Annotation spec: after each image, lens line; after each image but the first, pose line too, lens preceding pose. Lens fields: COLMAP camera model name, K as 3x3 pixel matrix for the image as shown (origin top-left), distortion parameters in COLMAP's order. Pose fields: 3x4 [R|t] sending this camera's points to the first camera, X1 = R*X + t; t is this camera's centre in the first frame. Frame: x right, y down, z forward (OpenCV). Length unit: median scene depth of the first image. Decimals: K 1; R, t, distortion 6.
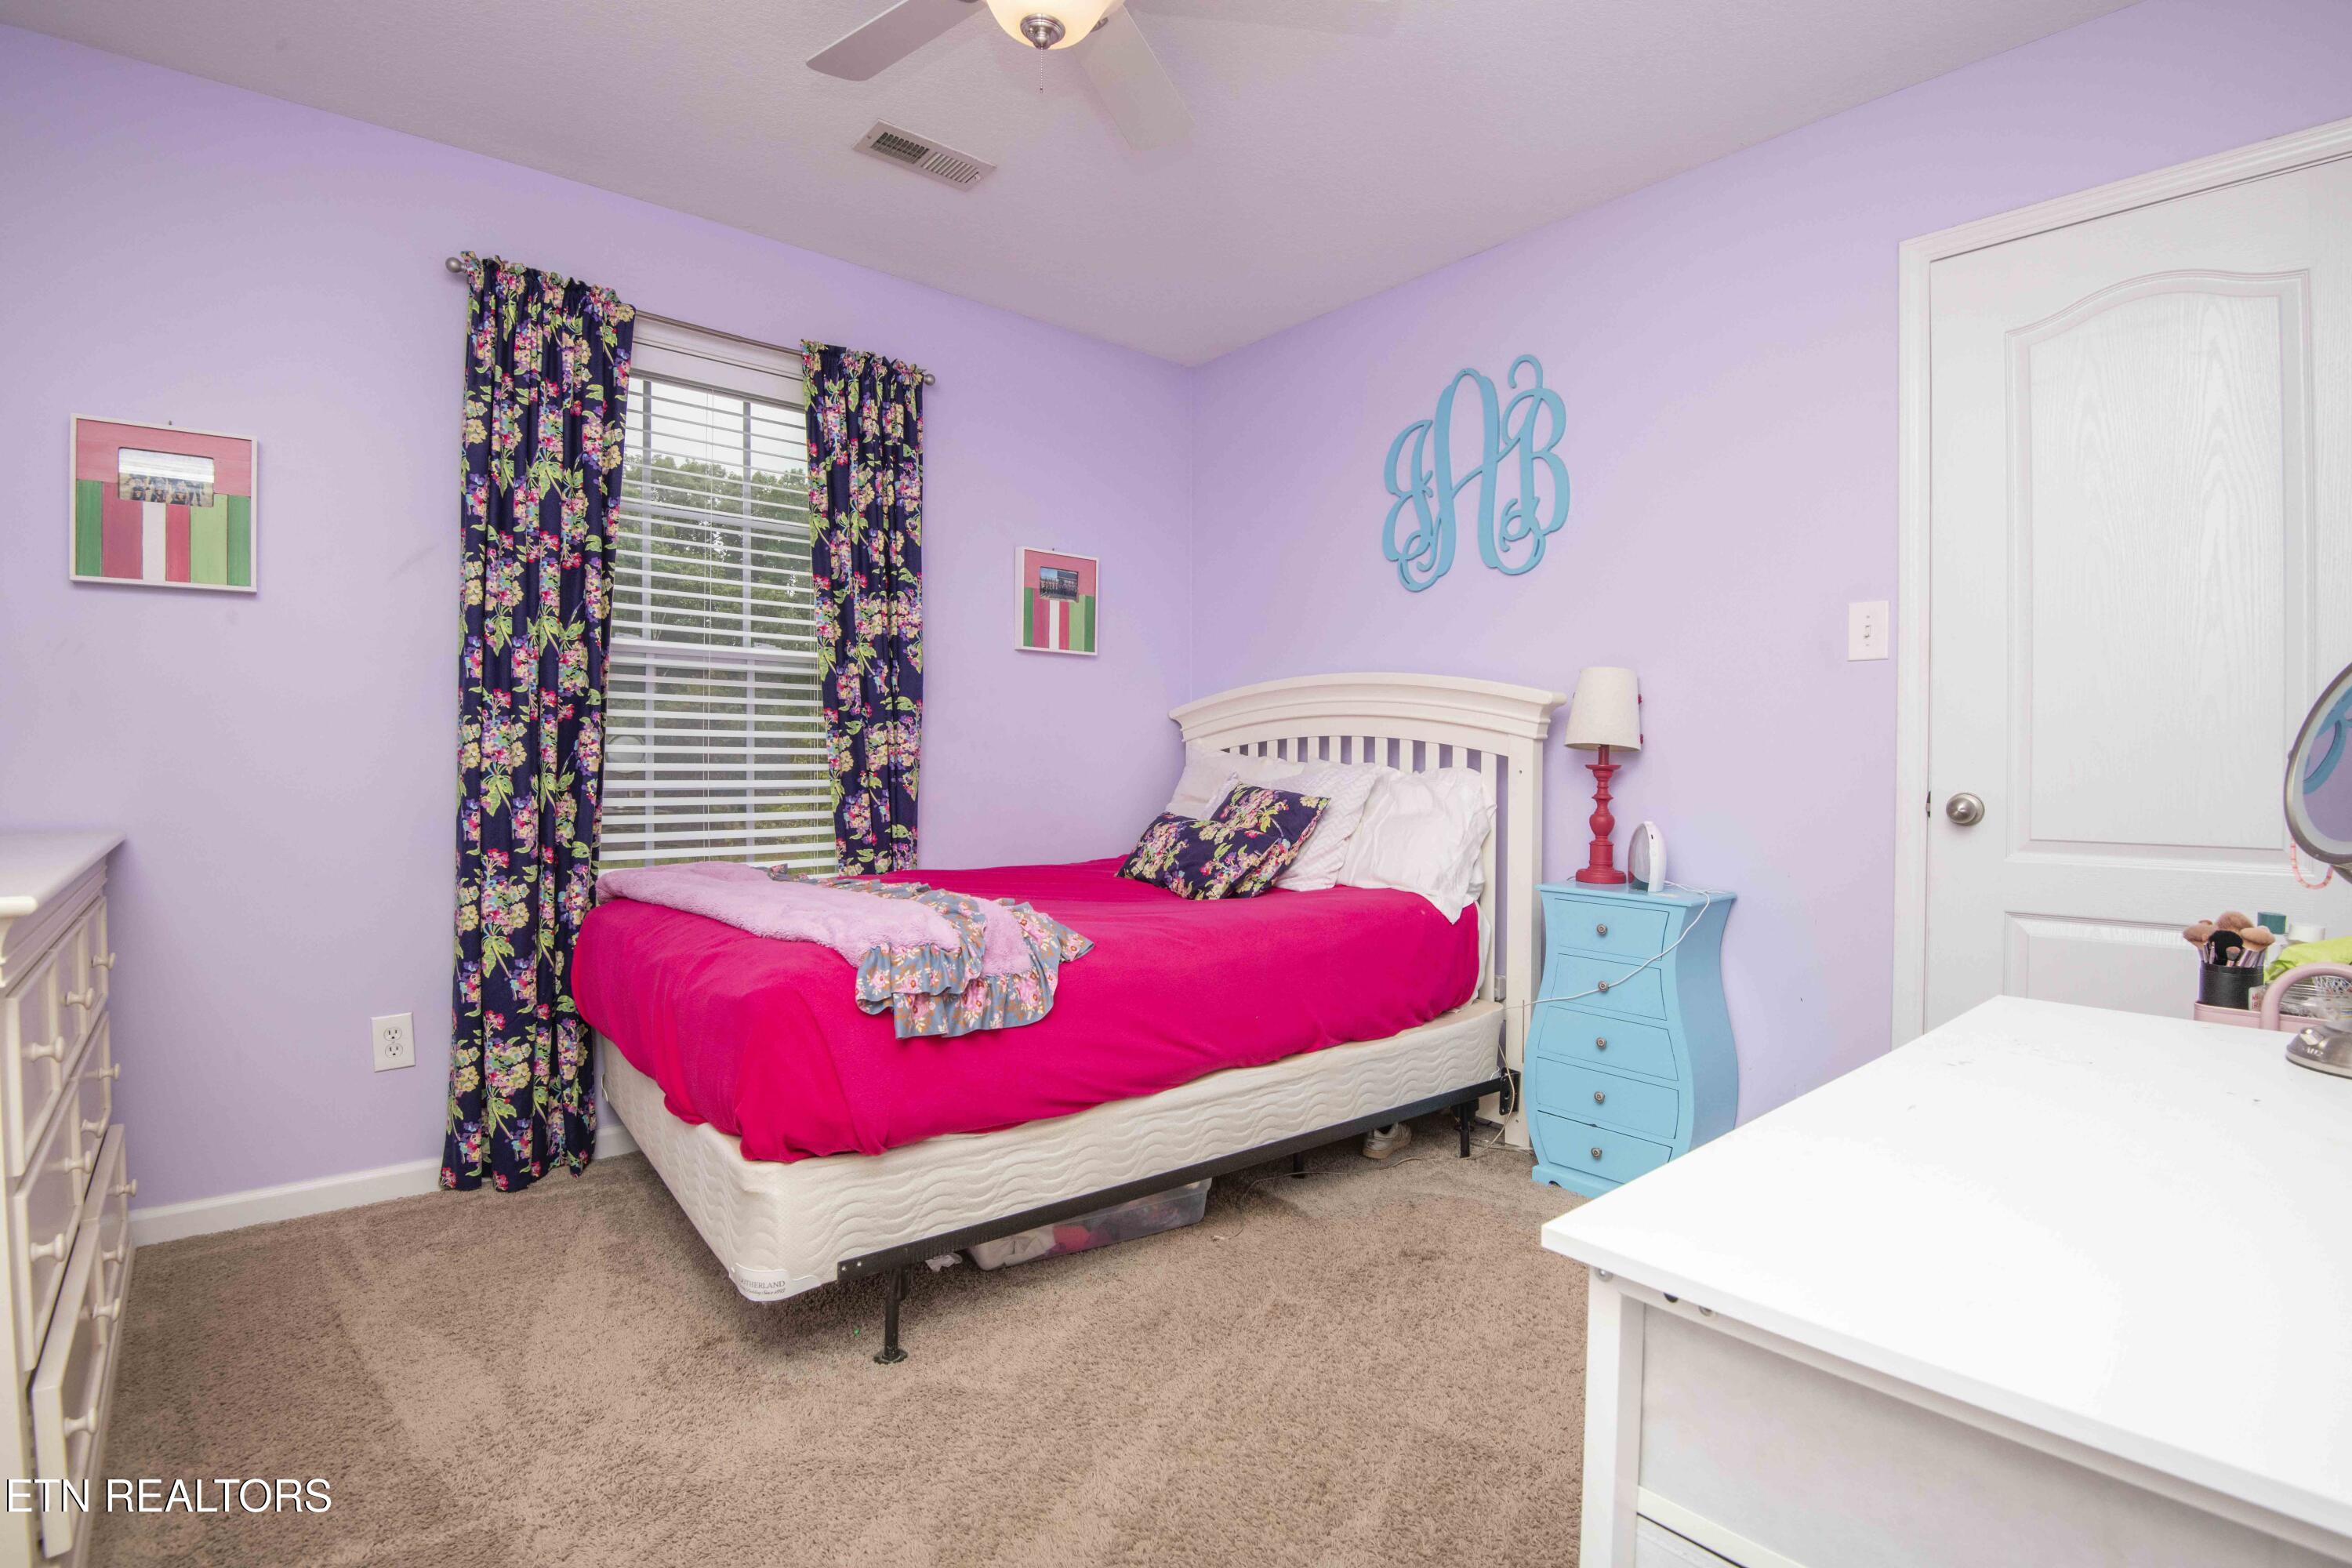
lens RADIAL K [[1085.1, 0, 1183.3], [0, 1085.1, 780.8], [0, 0, 1]] dist [-0.006607, -0.022667]
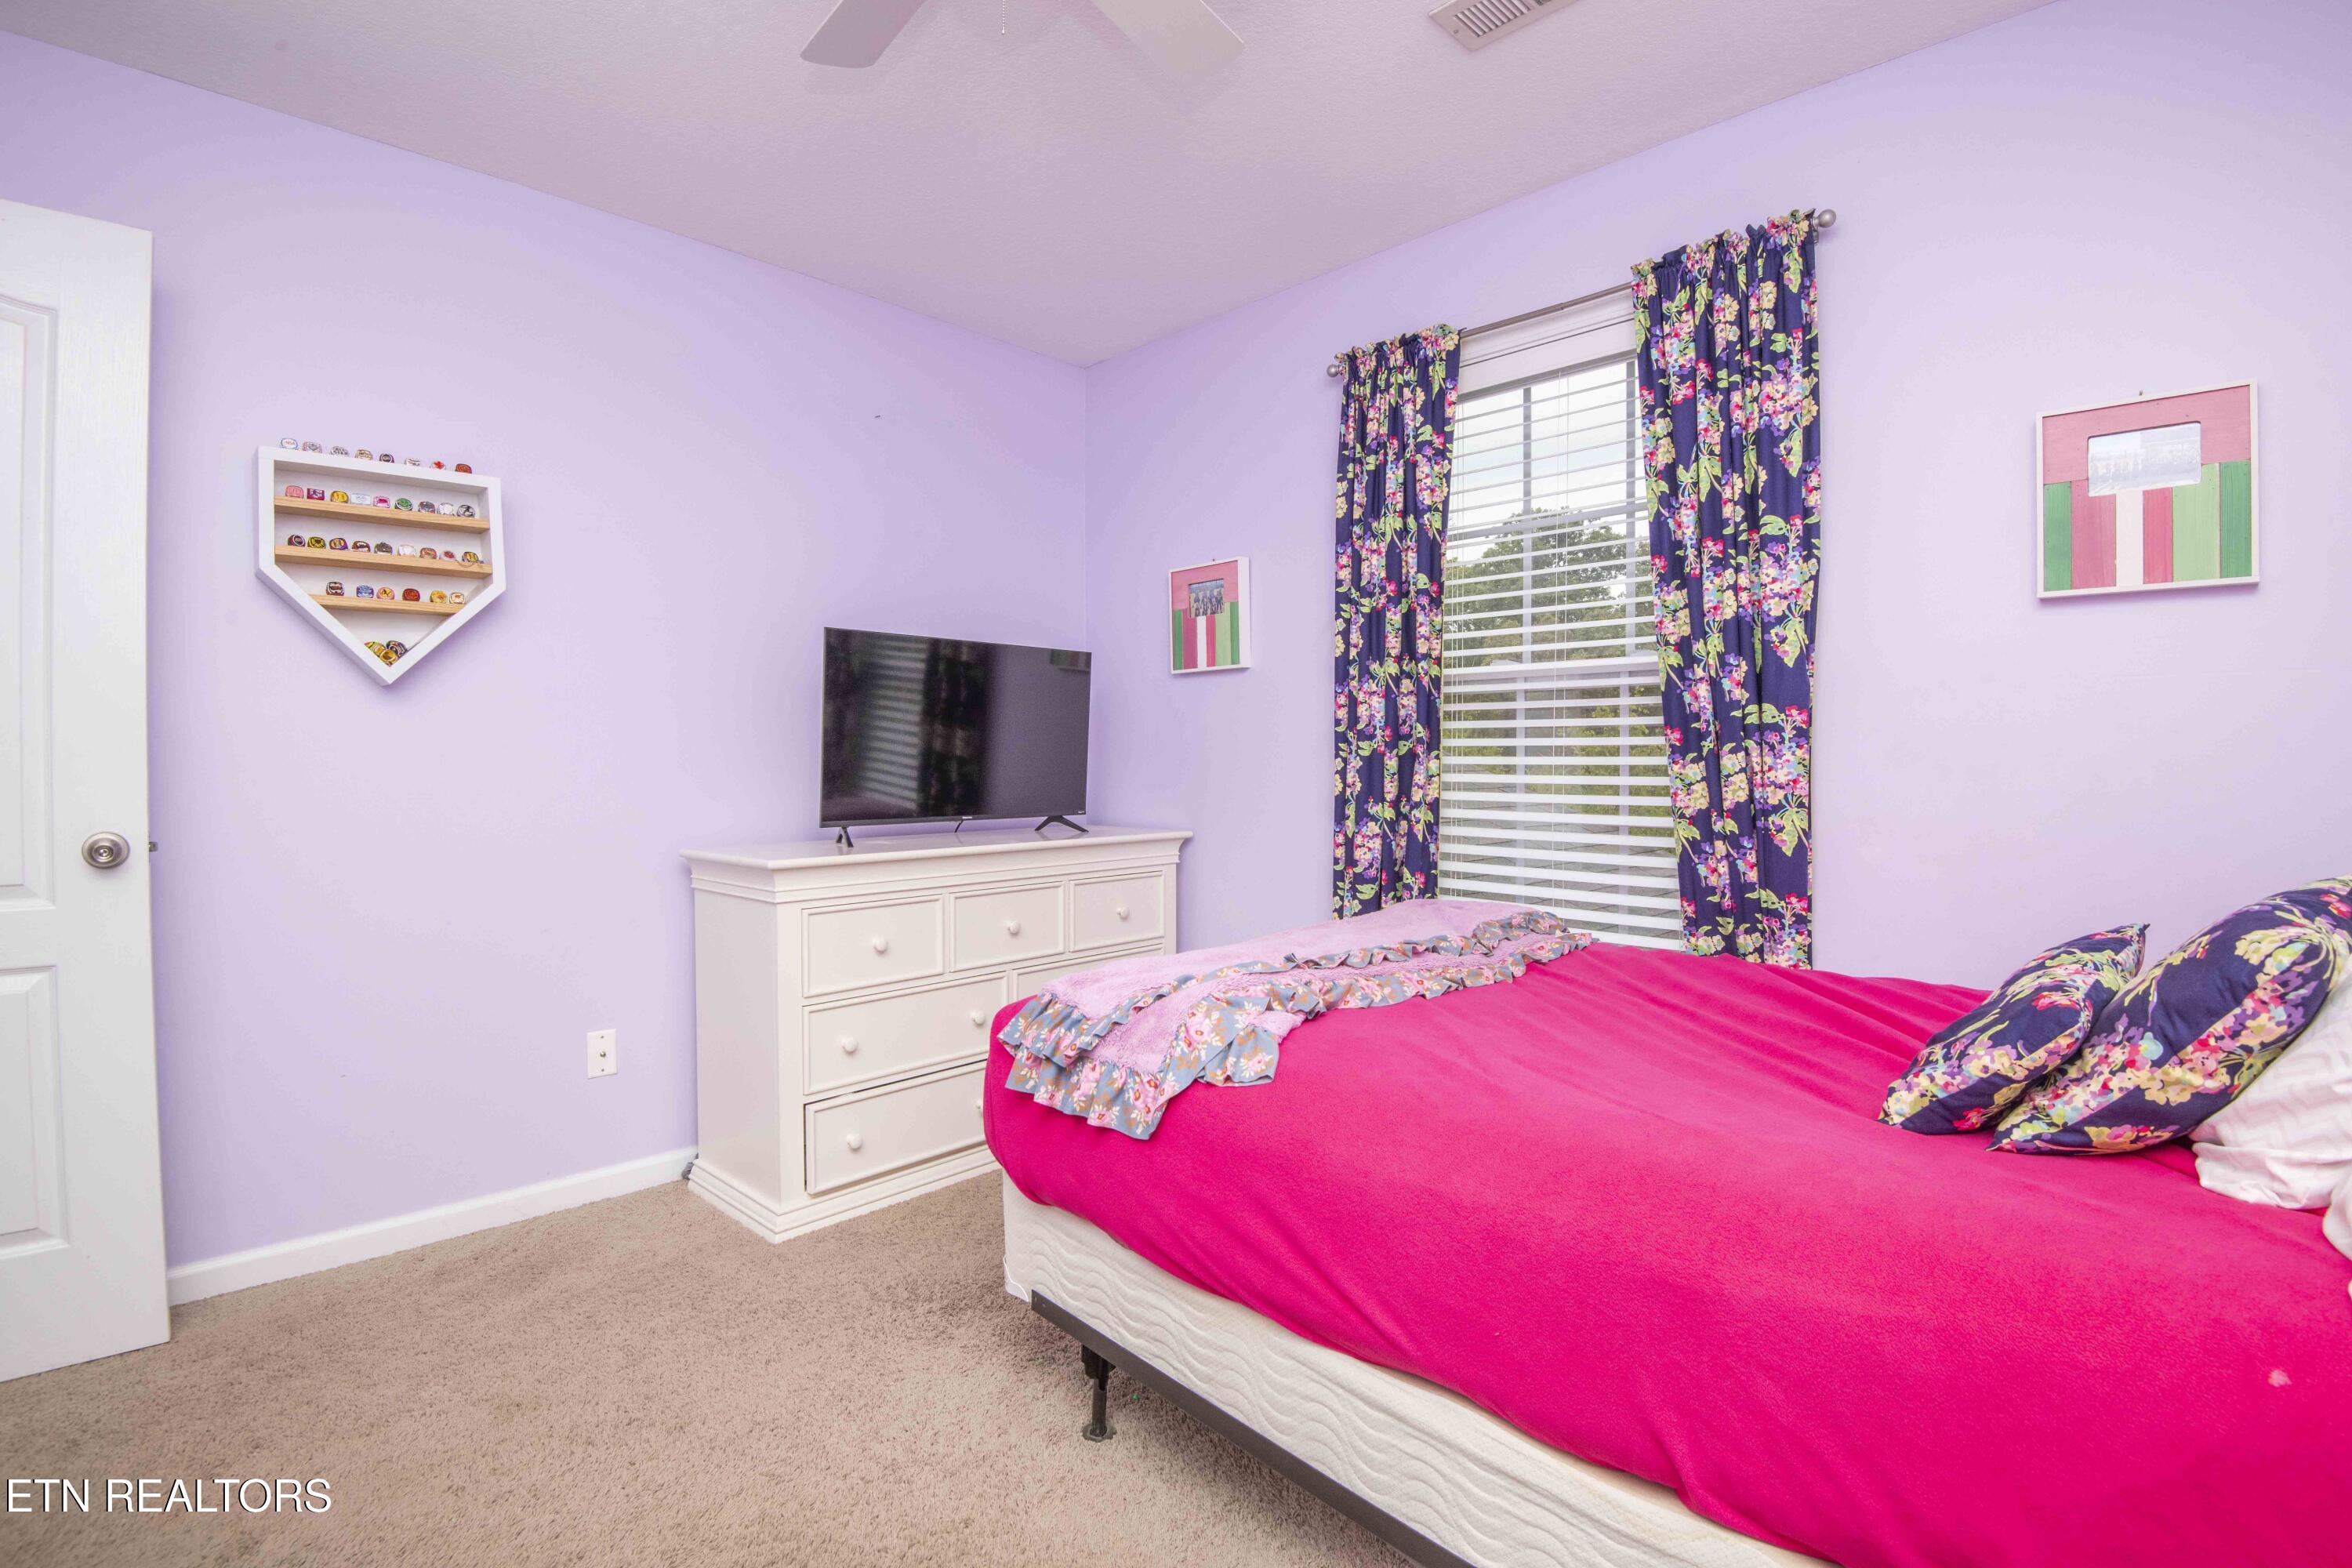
lens RADIAL K [[1088.7, 0, 1188.8], [0, 1088.7, 777.7], [0, 0, 1]] dist [-0.013552, -0.018834]
pose [[0.089938, 0.008938, -0.995907, 0.475459], [-0.014541, 0.999865, 0.007660, -0.036640], [0.995841, 0.013792, 0.090056, 0.694518]]
